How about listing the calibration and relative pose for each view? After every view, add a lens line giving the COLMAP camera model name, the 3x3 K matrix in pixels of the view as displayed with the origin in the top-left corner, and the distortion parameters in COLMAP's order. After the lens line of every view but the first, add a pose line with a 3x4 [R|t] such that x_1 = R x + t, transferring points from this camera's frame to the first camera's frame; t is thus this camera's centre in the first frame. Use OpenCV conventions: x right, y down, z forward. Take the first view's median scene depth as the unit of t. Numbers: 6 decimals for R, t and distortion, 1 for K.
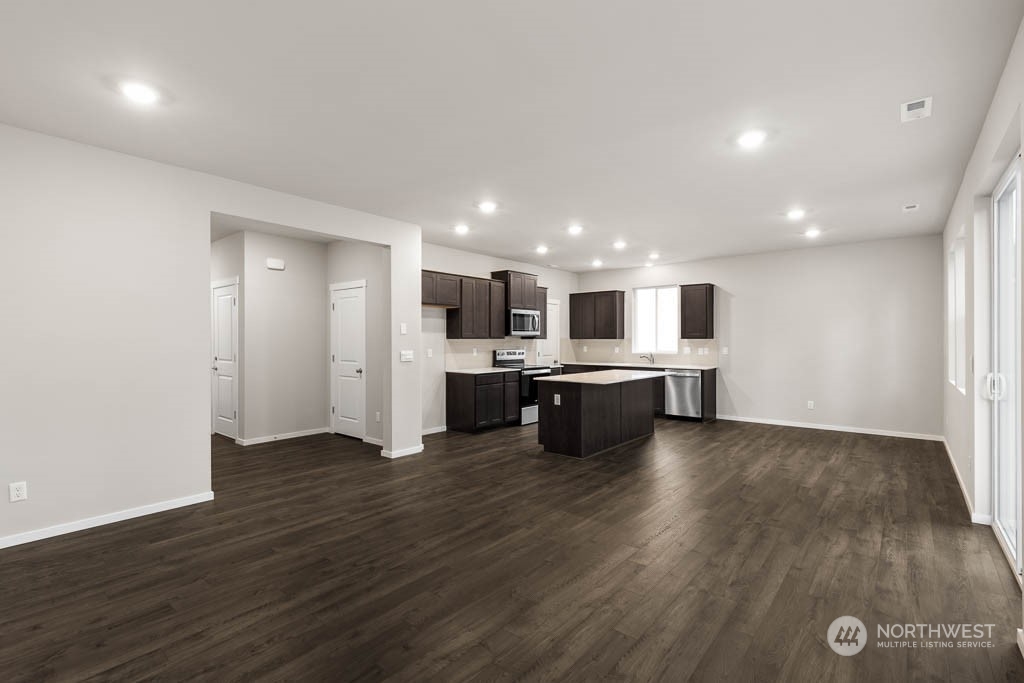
lens RADIAL K [[475.0, 0, 512.0], [0, 475.0, 341.5], [0, 0, 1]] dist [0.000646, 0.000091]
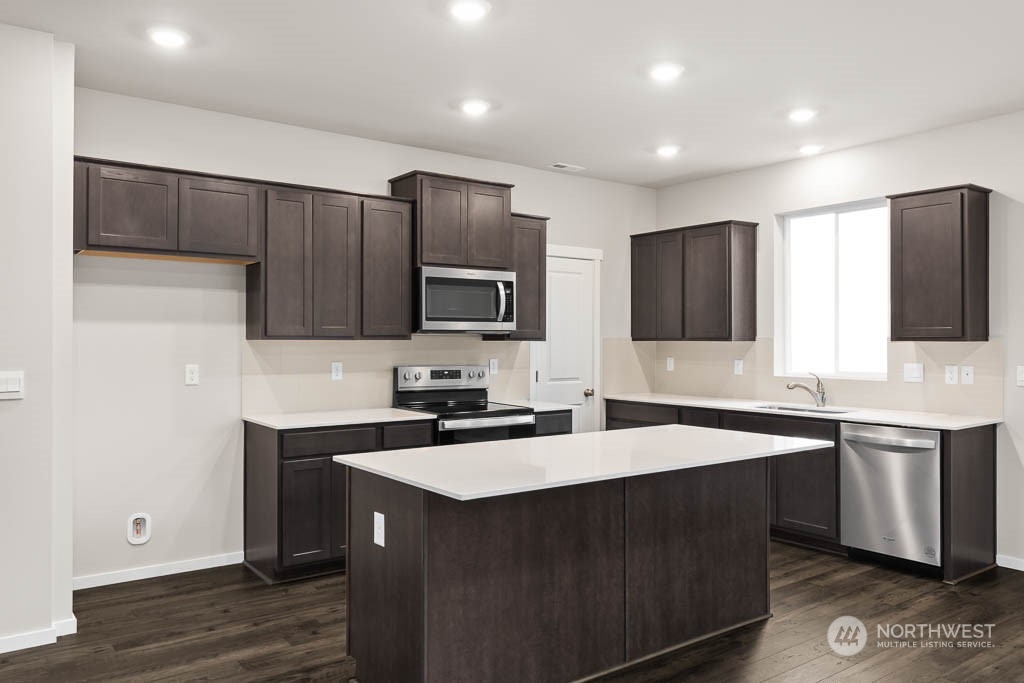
lens RADIAL K [[764.2, 0, 512.0], [0, 764.2, 341.5], [0, 0, 1]] dist [0.003294, 0.000873]
pose [[0.972392, 0.003239, -0.233329, 0.224327], [-0.004050, 0.999987, -0.002998, -0.002424], [0.233316, 0.003860, 0.972393, 0.381383]]
